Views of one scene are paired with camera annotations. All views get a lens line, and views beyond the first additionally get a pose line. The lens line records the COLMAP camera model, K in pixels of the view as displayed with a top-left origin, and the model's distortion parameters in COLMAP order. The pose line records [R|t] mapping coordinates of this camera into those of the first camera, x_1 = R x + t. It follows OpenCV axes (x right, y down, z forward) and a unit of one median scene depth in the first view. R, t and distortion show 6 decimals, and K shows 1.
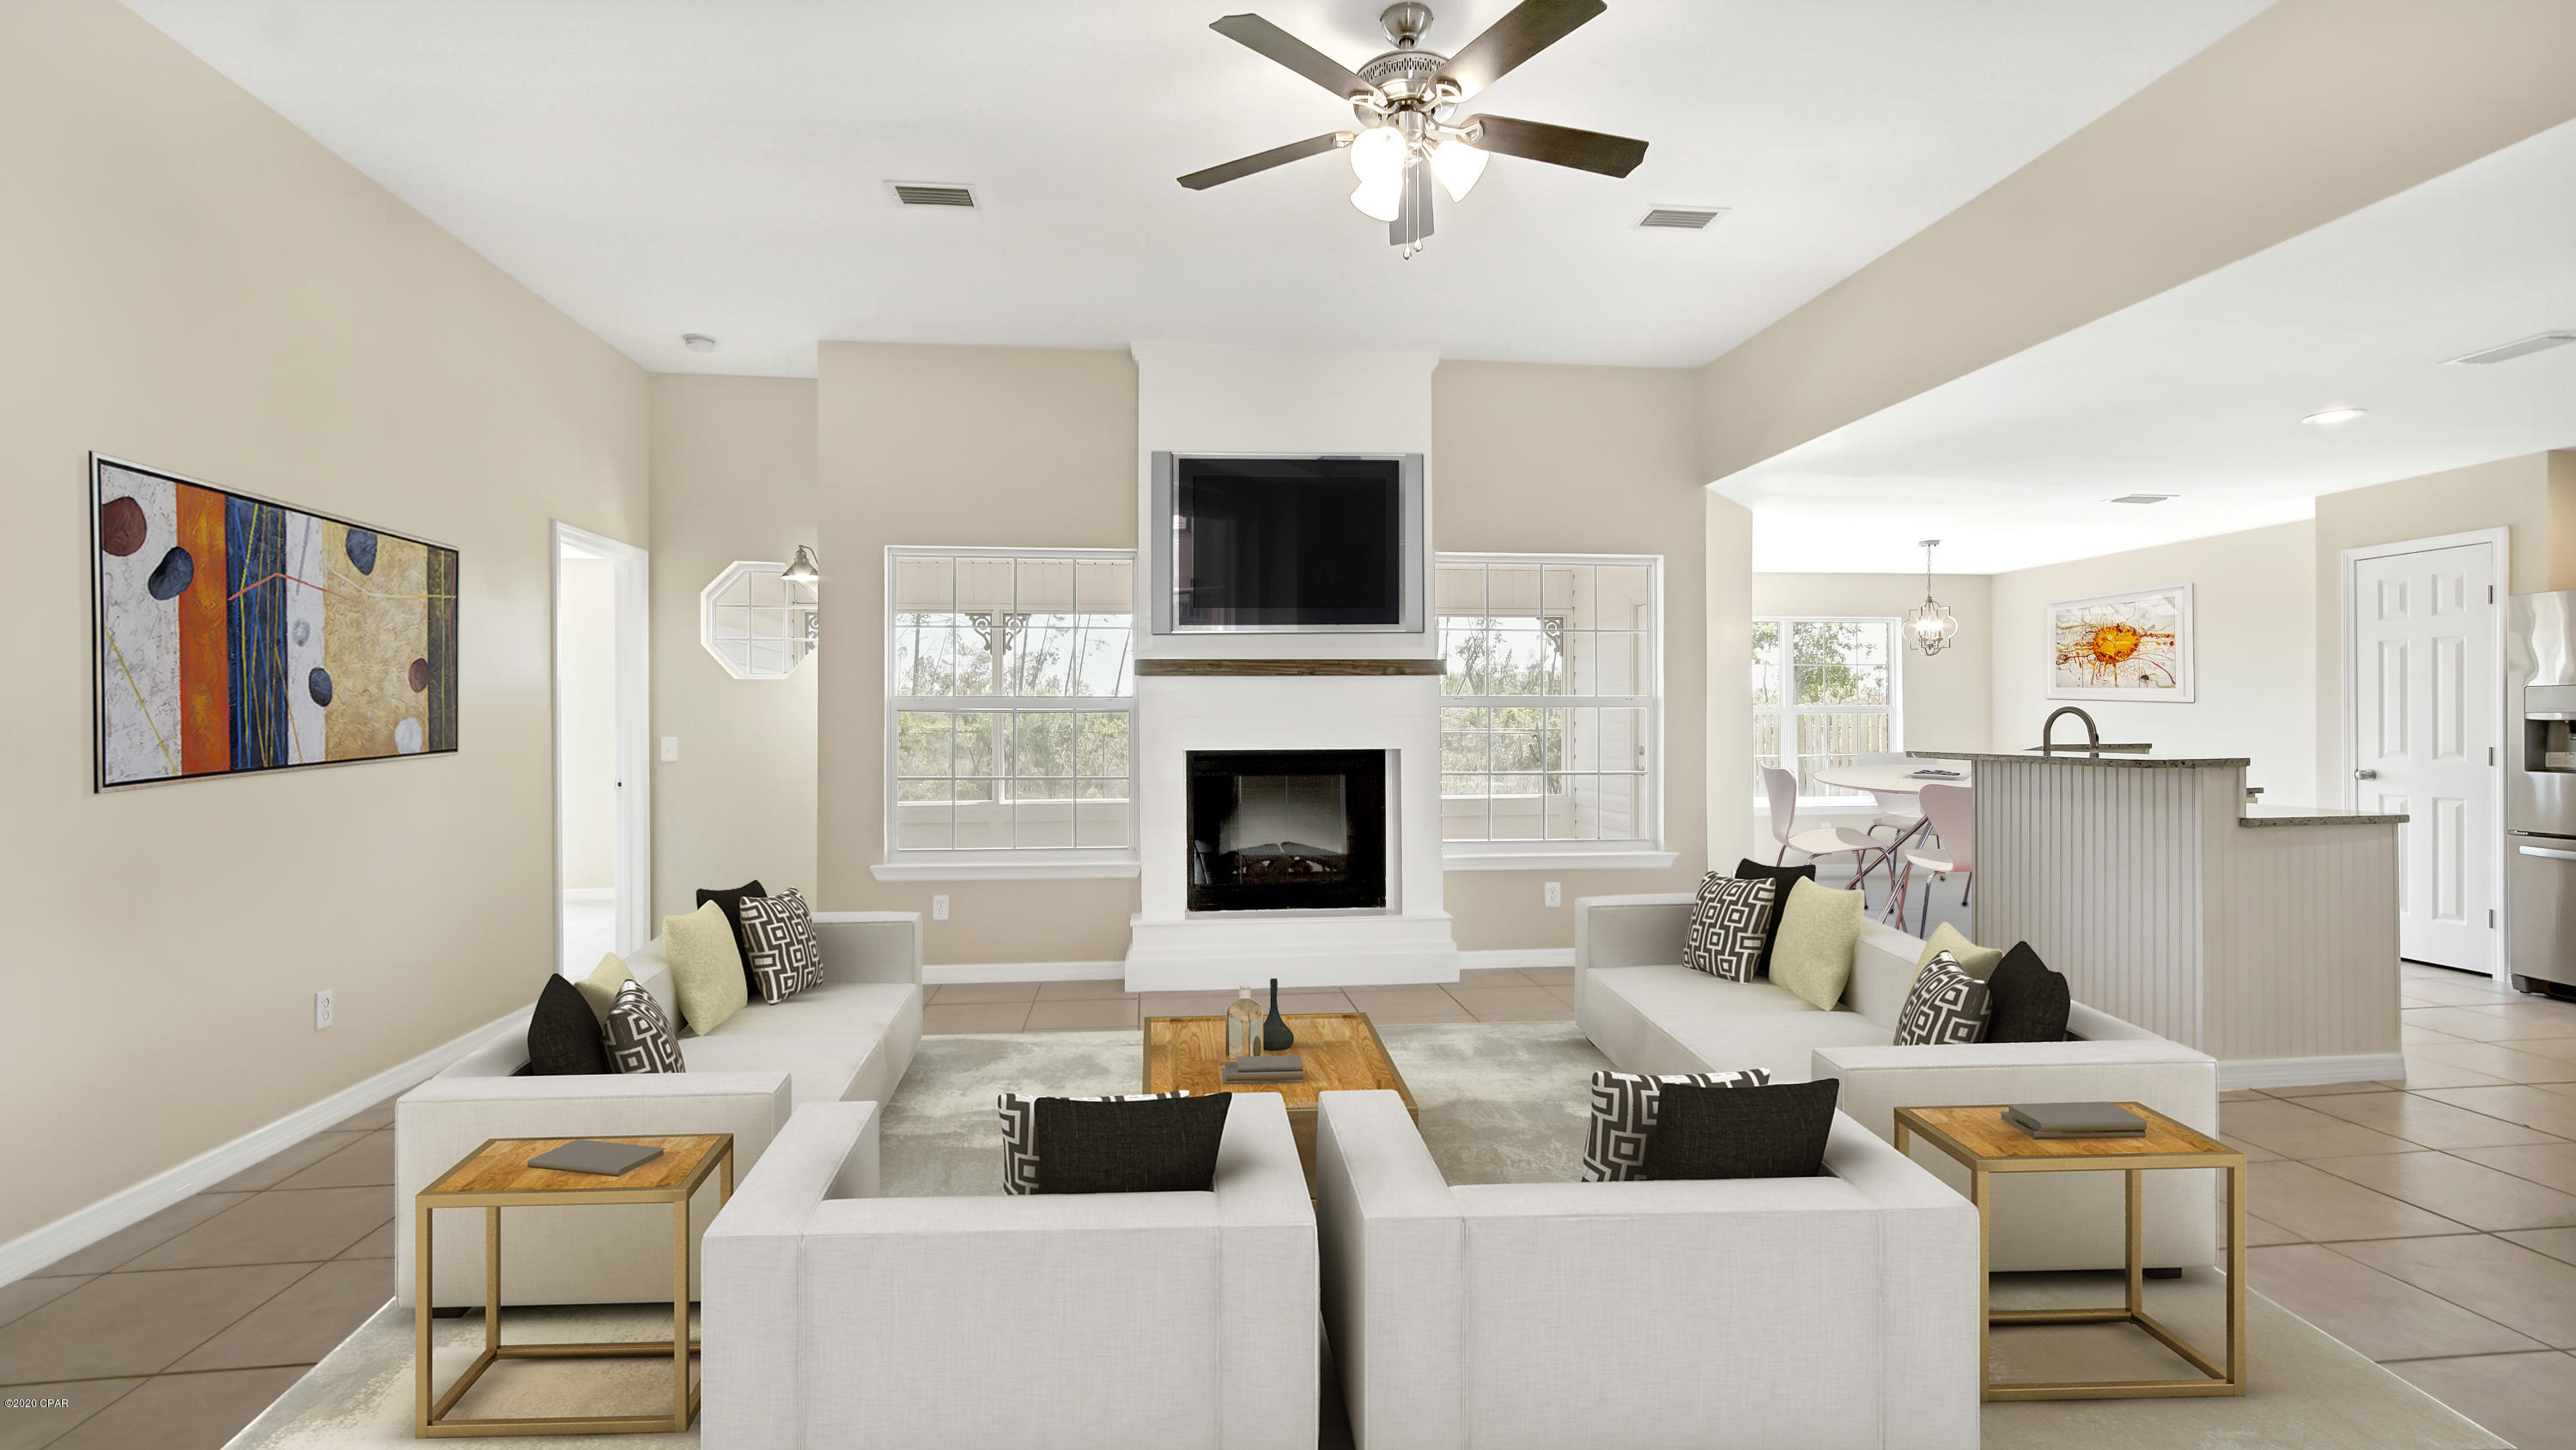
lens RADIAL K [[1160.5, 0, 1294.5], [0, 1160.5, 727.0], [0, 0, 1]] dist [-0.003918, -0.000149]
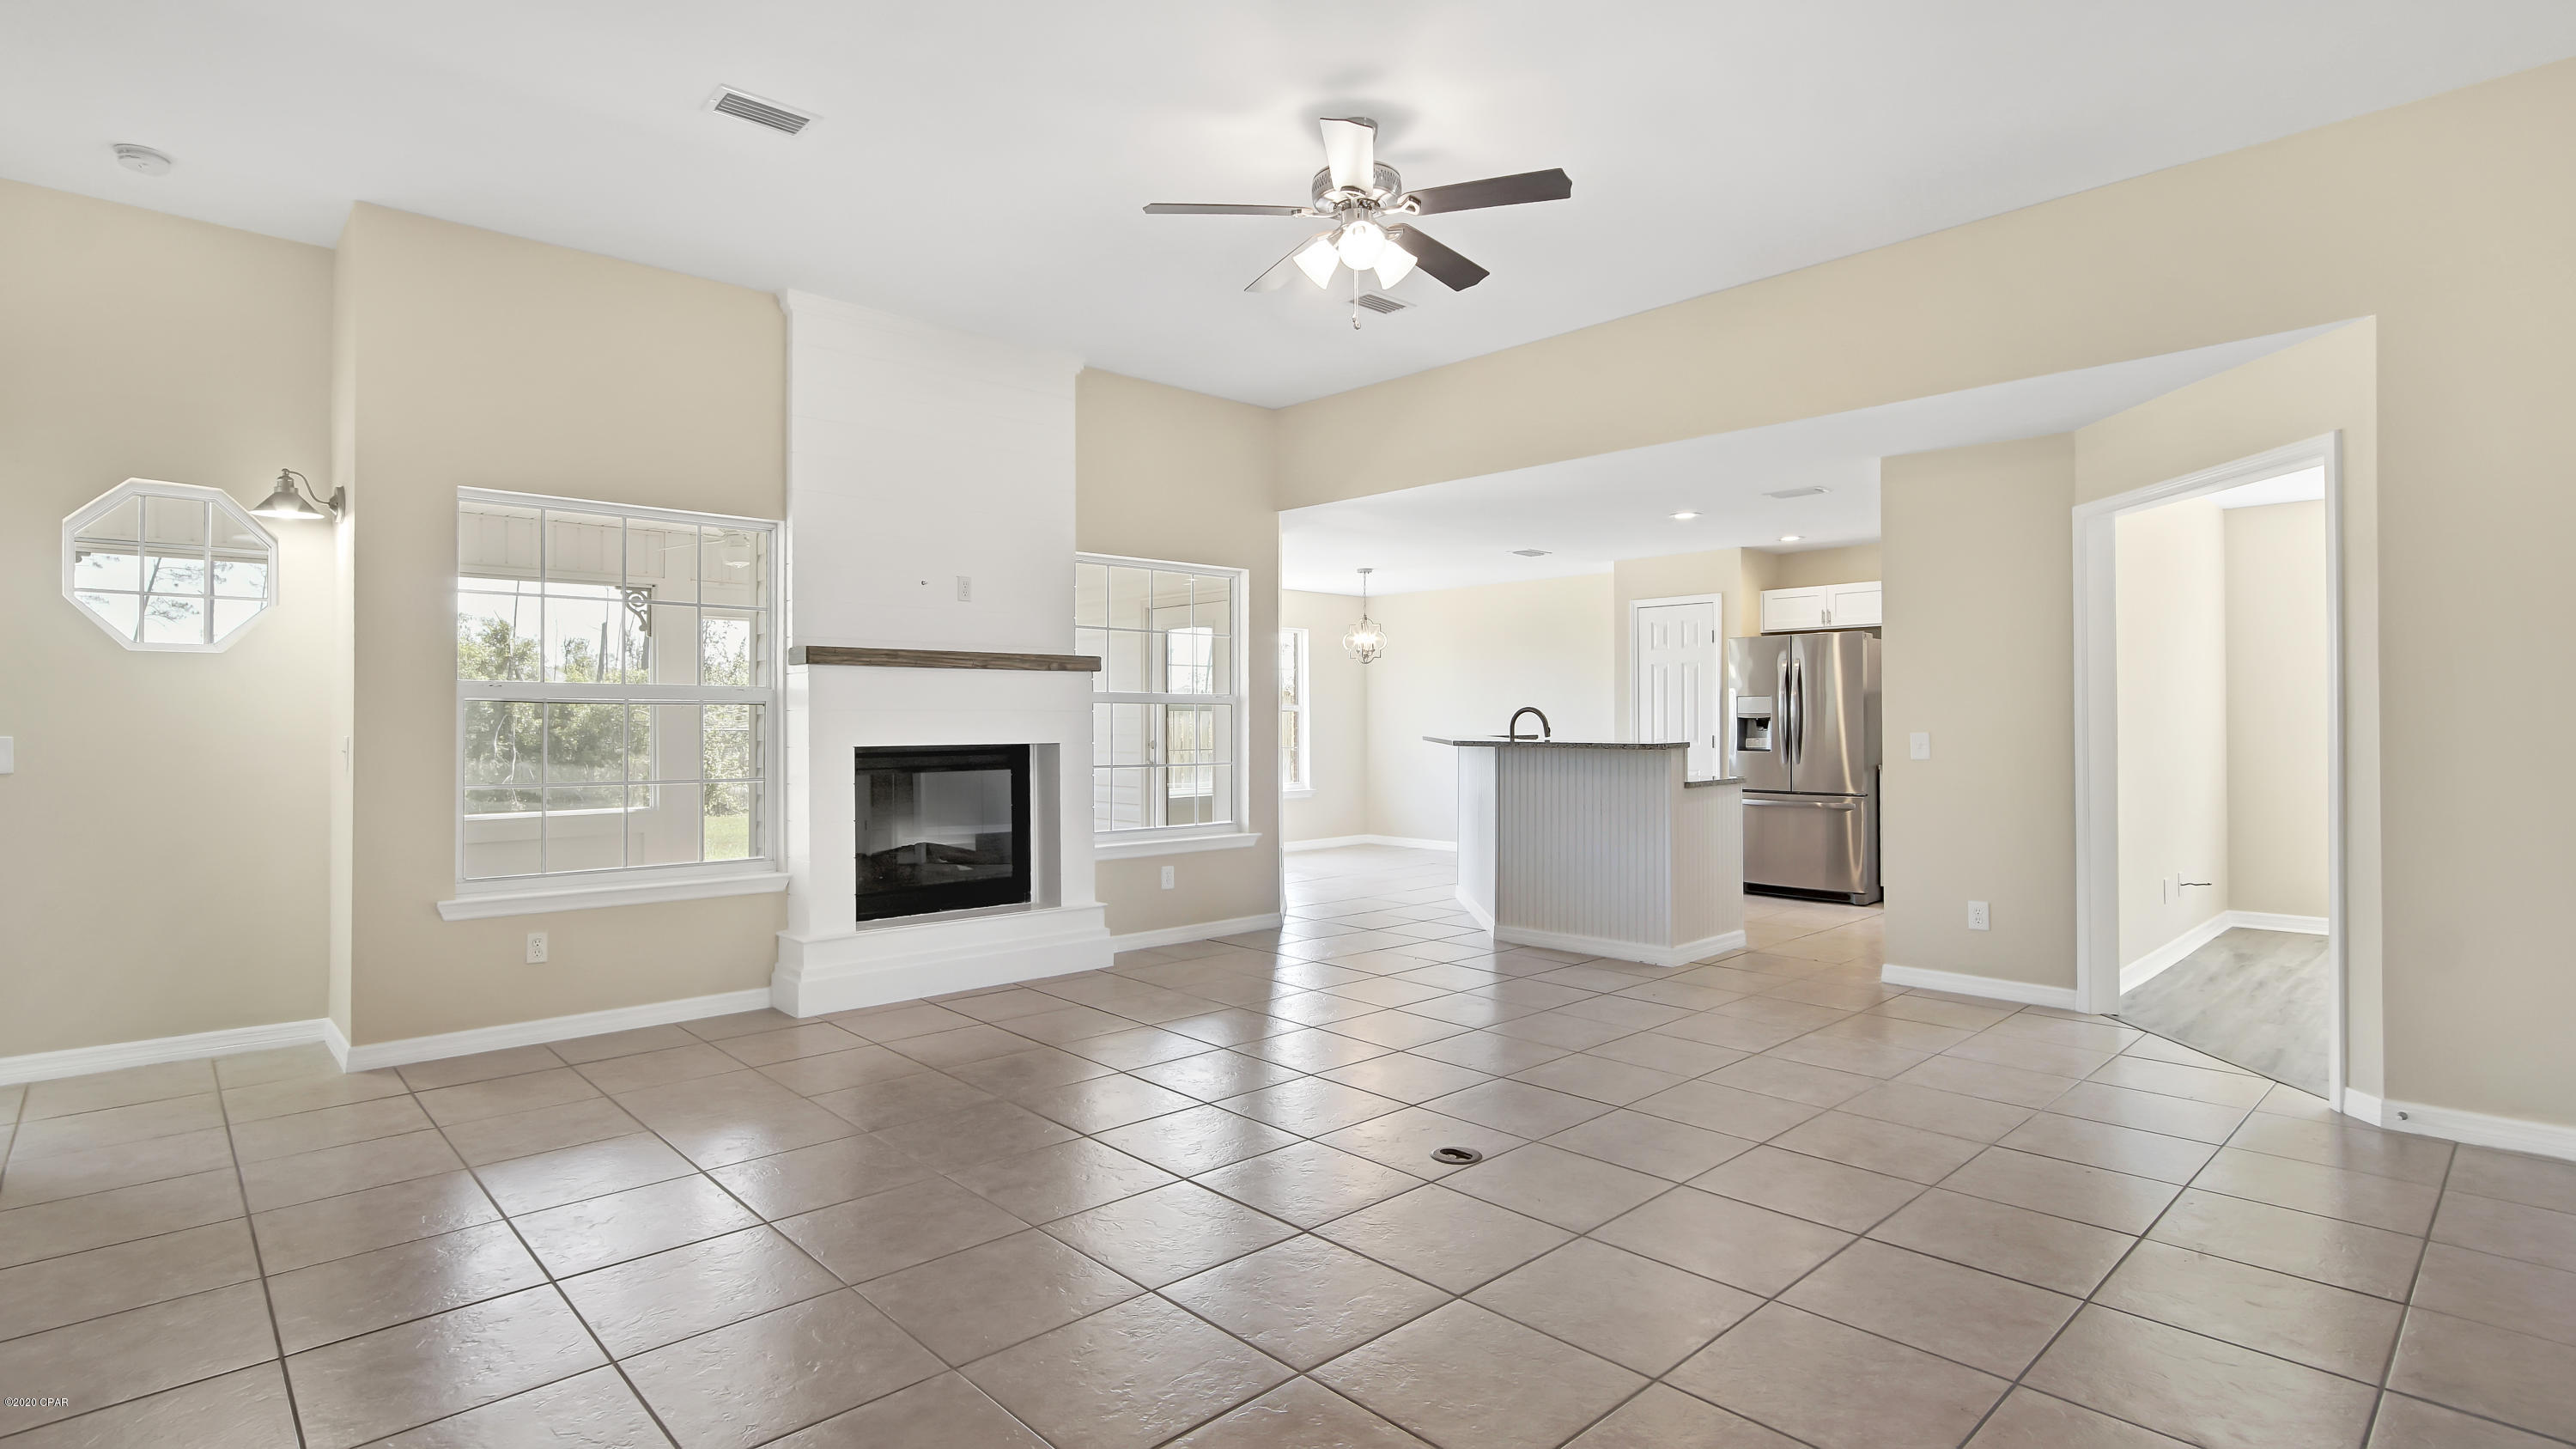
lens RADIAL K [[1256.4, 0, 1286.8], [0, 1256.4, 721.3], [0, 0, 1]] dist [-0.002514, -0.000301]
pose [[0.801880, 0.001789, 0.597482, -0.404468], [0.000441, 0.999993, -0.003586, 0.003889], [-0.597485, 0.003139, 0.801874, 0.000145]]
